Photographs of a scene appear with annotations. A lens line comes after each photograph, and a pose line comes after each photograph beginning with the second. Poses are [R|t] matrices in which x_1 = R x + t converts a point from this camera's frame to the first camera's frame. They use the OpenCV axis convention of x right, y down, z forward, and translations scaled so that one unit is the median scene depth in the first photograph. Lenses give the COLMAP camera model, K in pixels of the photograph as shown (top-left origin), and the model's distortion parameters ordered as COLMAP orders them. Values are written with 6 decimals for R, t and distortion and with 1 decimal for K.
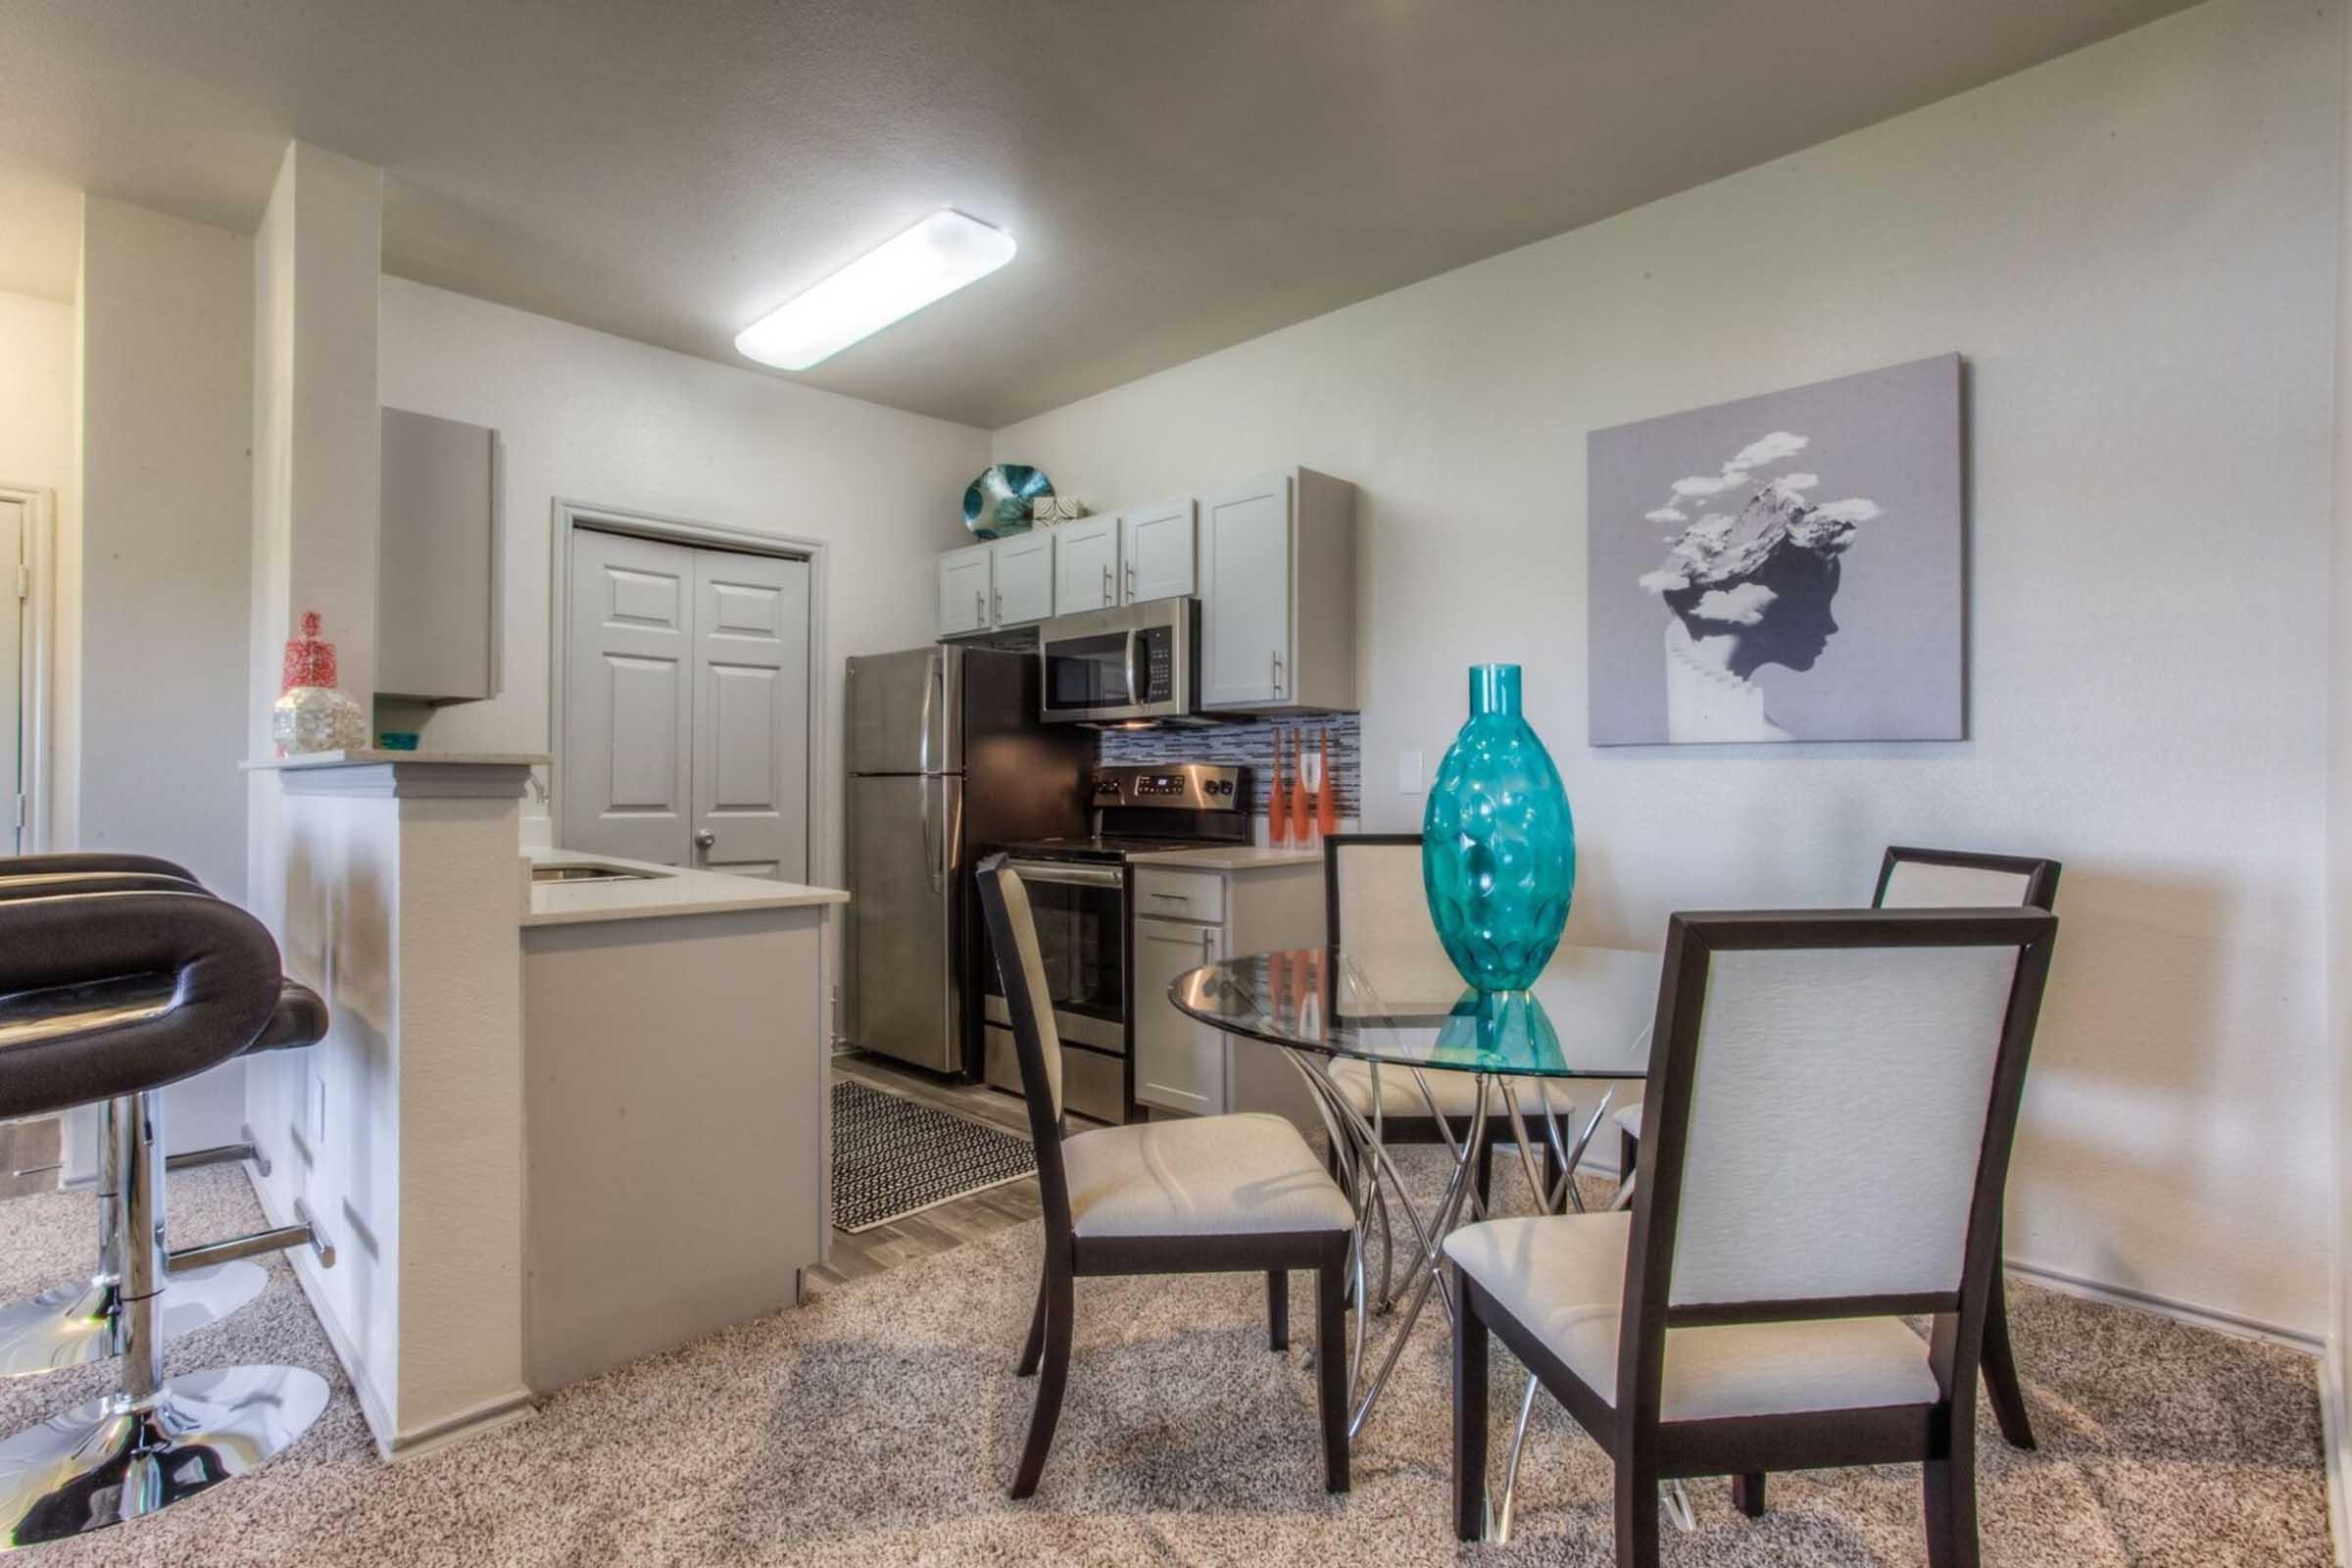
lens RADIAL K [[1123.1, 0, 1154.6], [0, 1123.1, 776.9], [0, 0, 1]] dist [-0.004507, -0.000097]
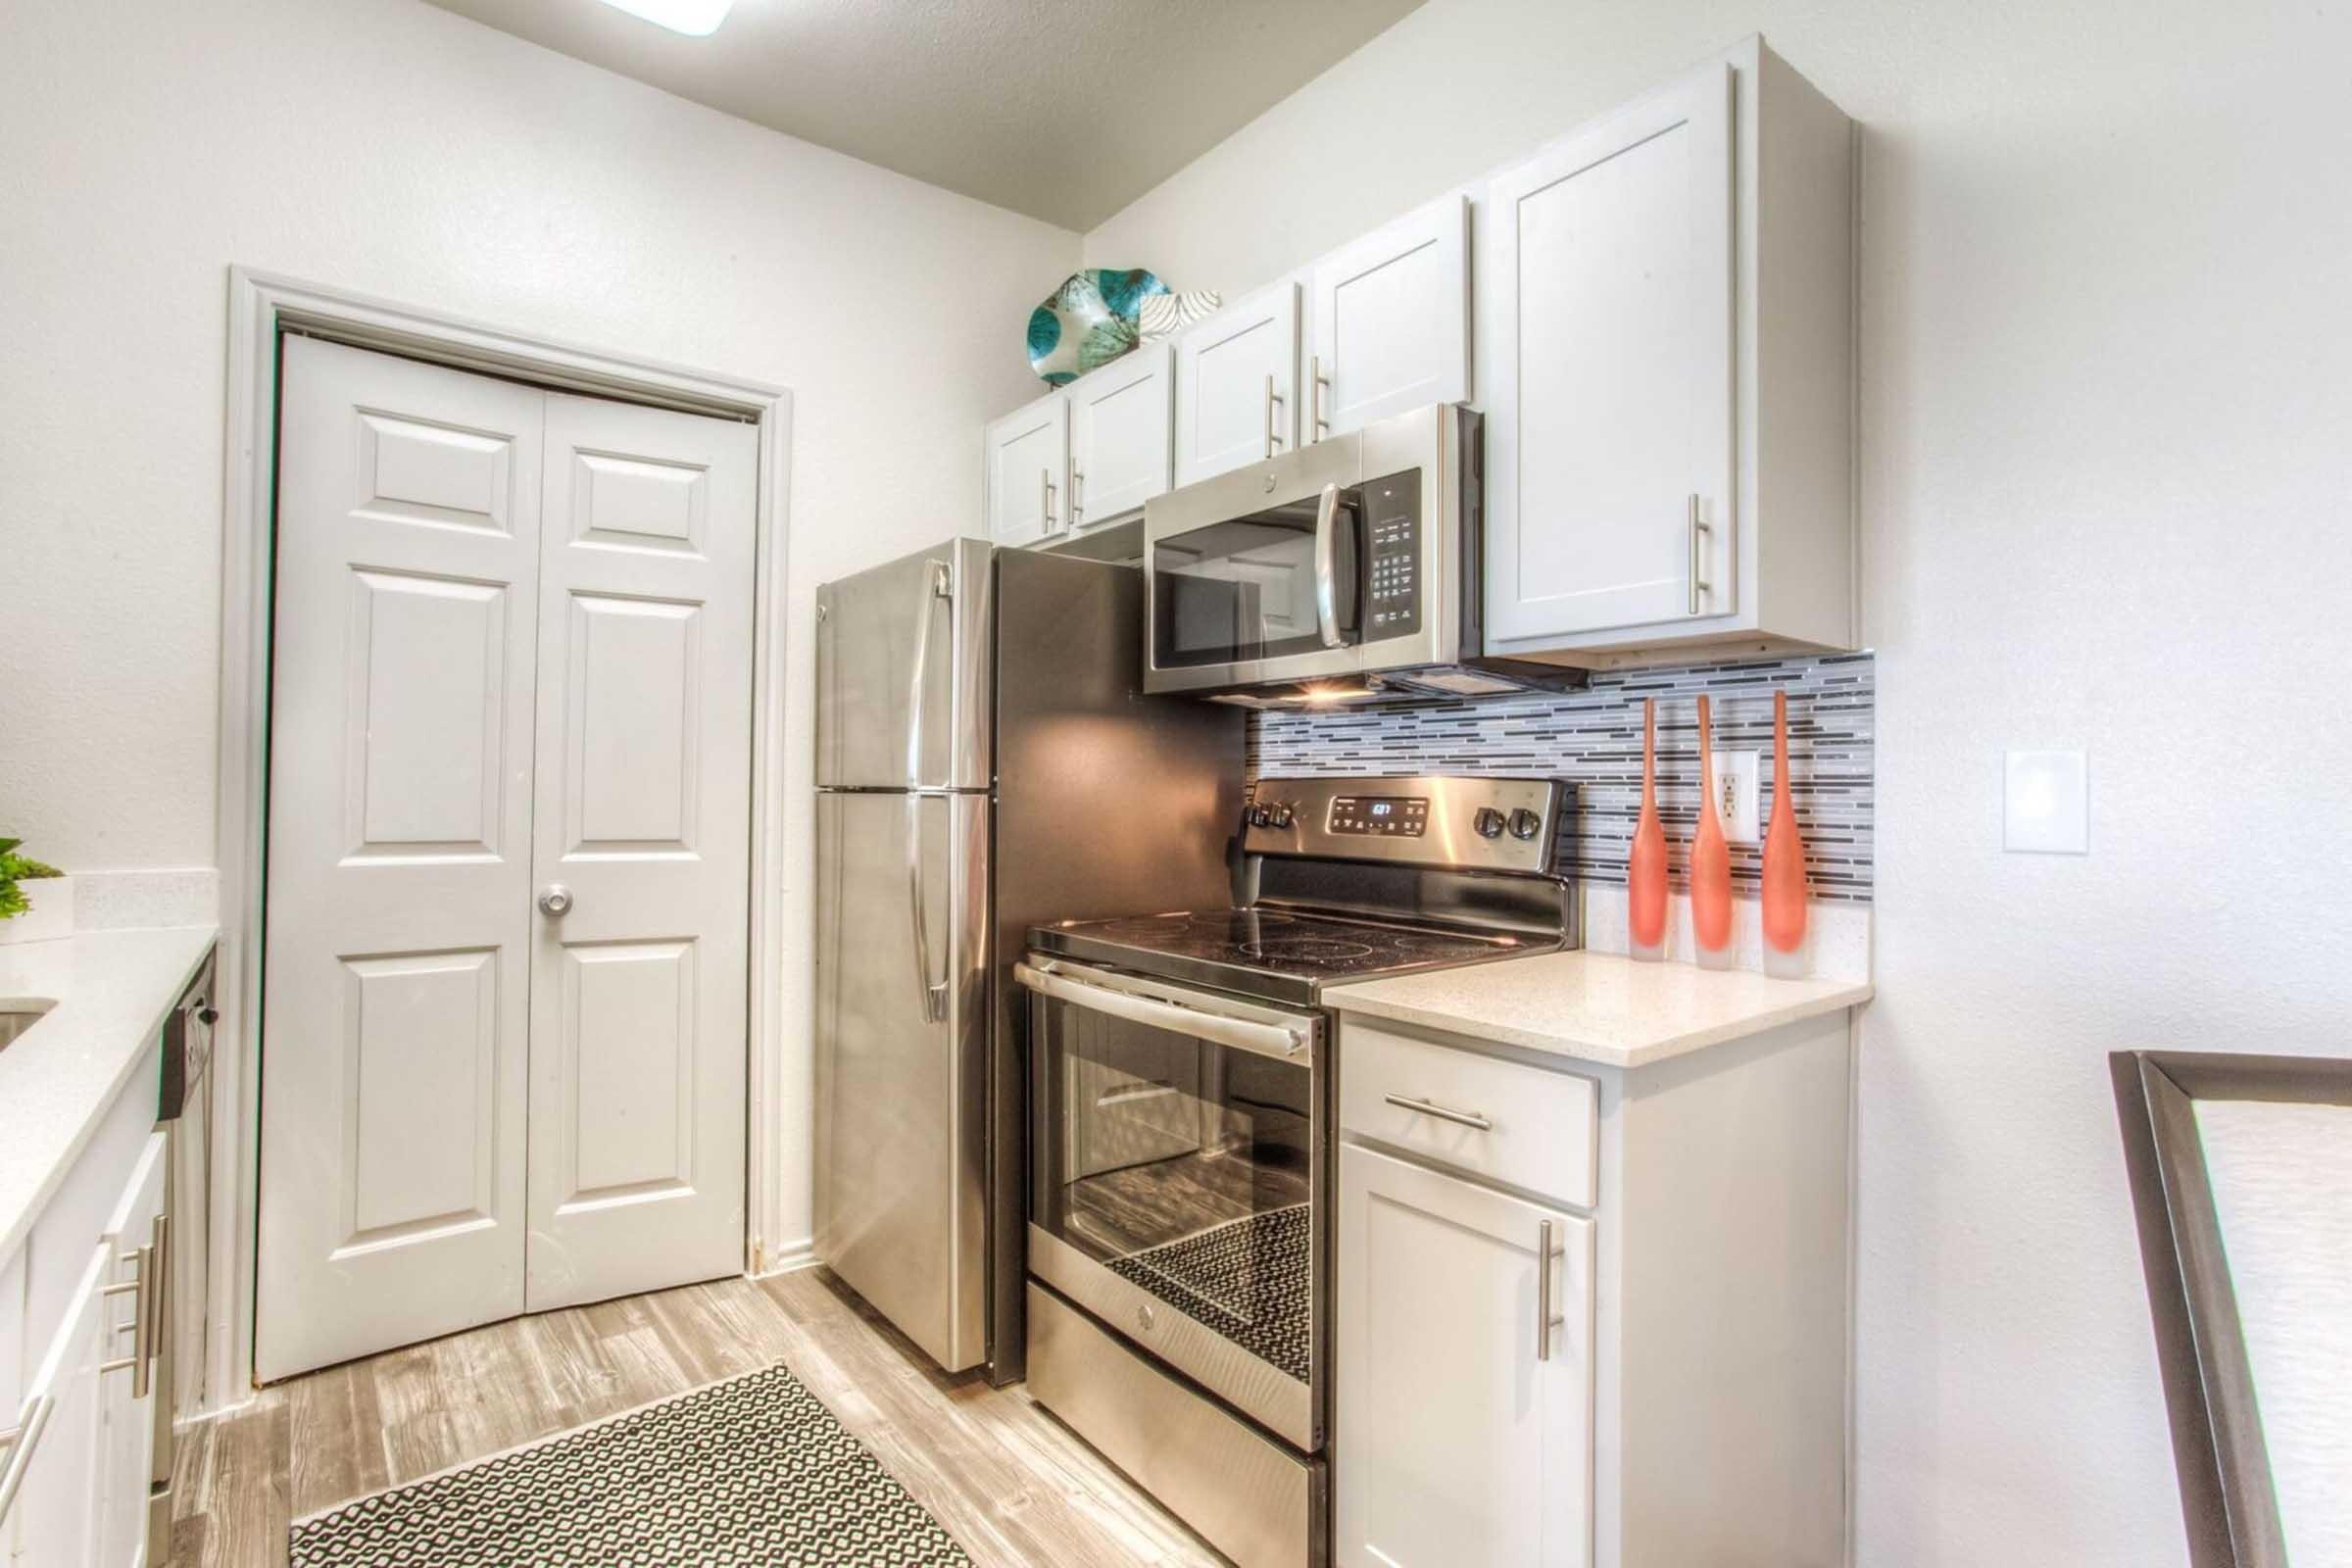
lens RADIAL K [[1138.4, 0, 1164.9], [0, 1138.4, 779.6], [0, 0, 1]] dist [-0.024734, 0.006361]
pose [[0.992163, 0.006900, -0.124759, -0.026615], [-0.007819, 0.999946, -0.006878, -0.004805], [0.124705, 0.007800, 0.992163, 0.498180]]
